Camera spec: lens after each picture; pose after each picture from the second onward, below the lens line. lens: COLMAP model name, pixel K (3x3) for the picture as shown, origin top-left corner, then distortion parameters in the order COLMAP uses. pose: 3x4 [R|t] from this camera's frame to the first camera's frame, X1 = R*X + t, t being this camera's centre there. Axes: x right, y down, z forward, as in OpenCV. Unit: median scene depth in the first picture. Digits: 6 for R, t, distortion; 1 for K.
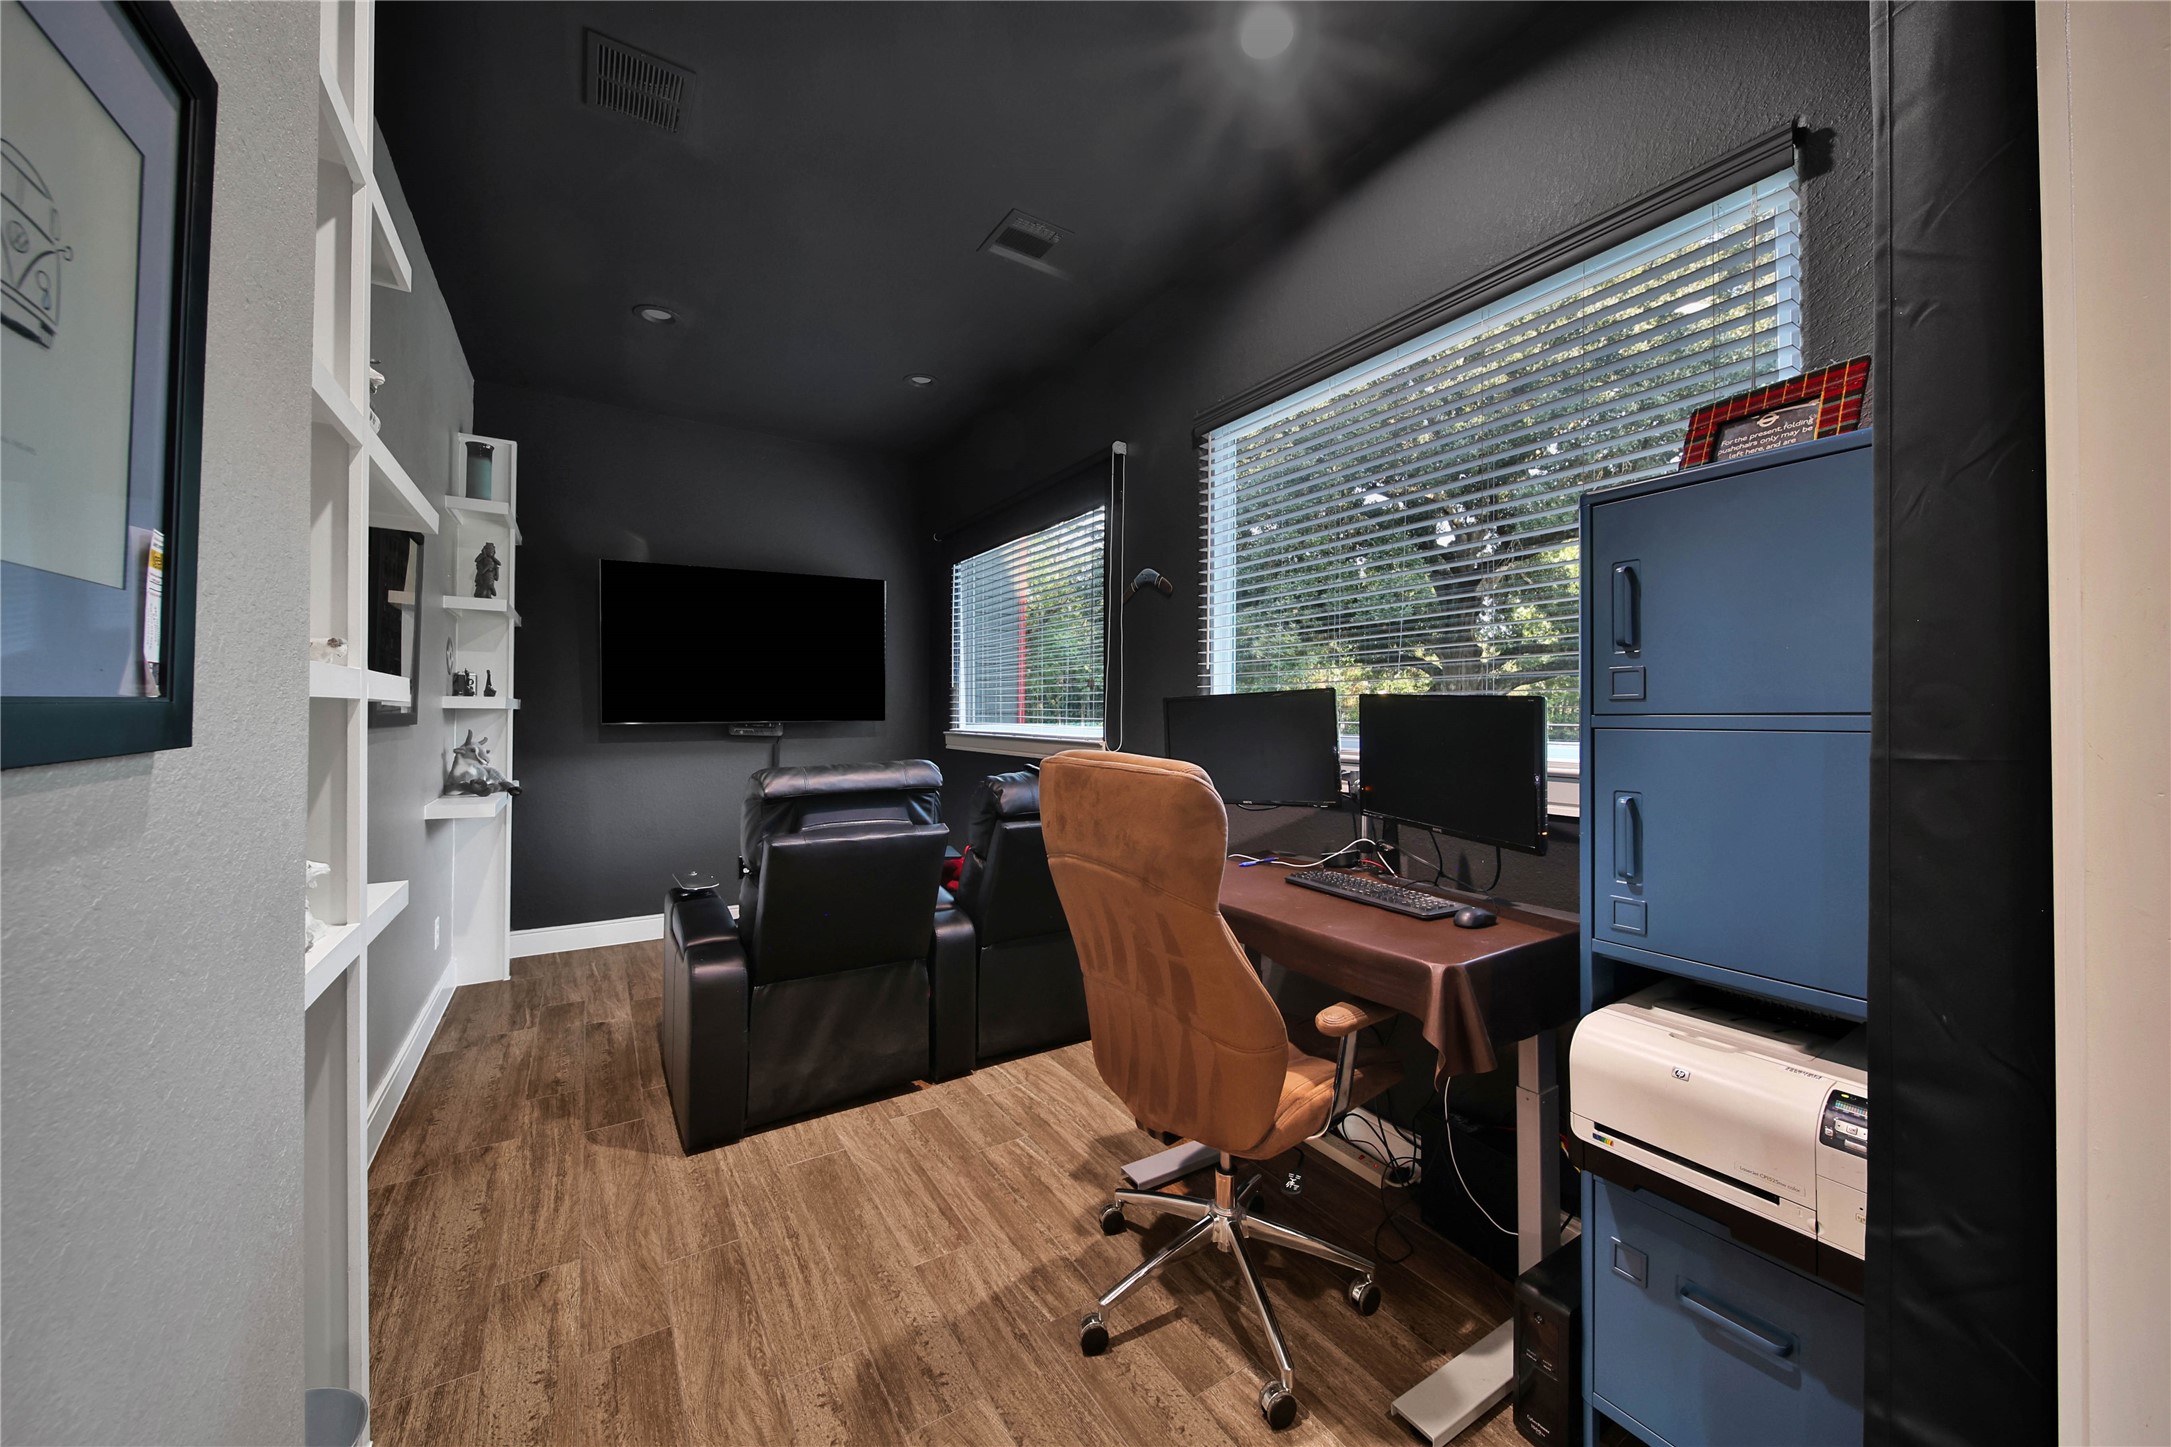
lens RADIAL K [[795.7, 0, 1089.1], [0, 795.7, 716.3], [0, 0, 1]] dist [0.007841, -0.001220]
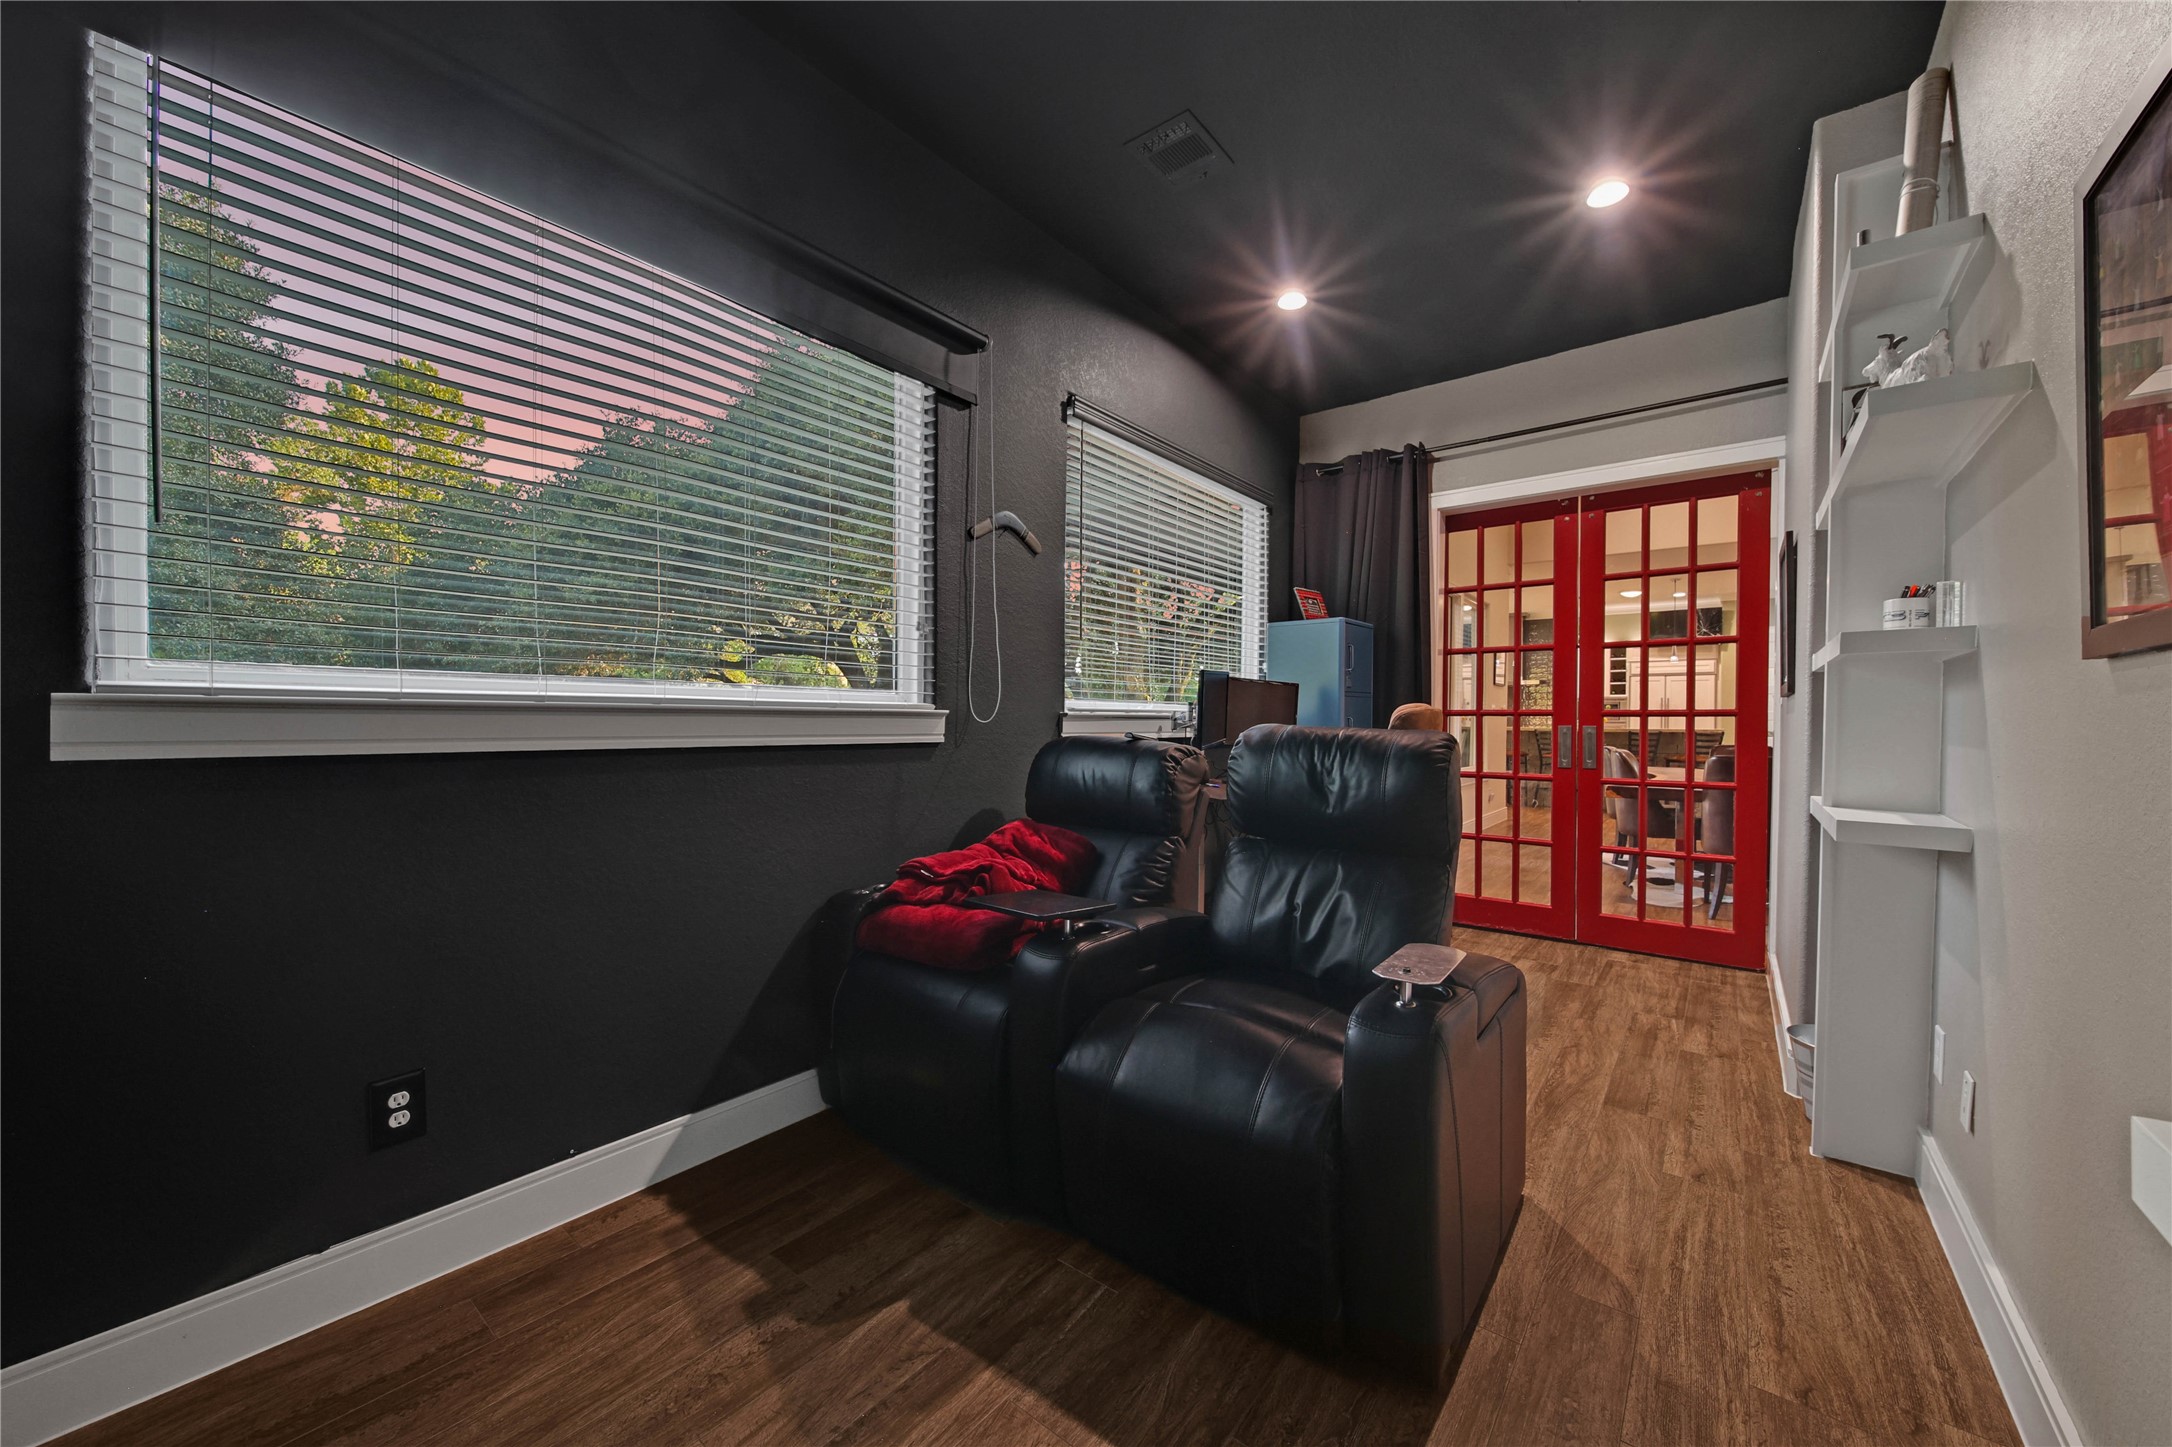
lens RADIAL K [[796.1, 0, 1087.5], [0, 796.1, 723.2], [0, 0, 1]] dist [0.007841, -0.001220]
pose [[-0.327809, -0.008729, 0.944704, -1.234489], [-0.012536, 0.999909, 0.004889, 0.058879], [-0.944661, -0.010240, -0.327889, 1.849202]]
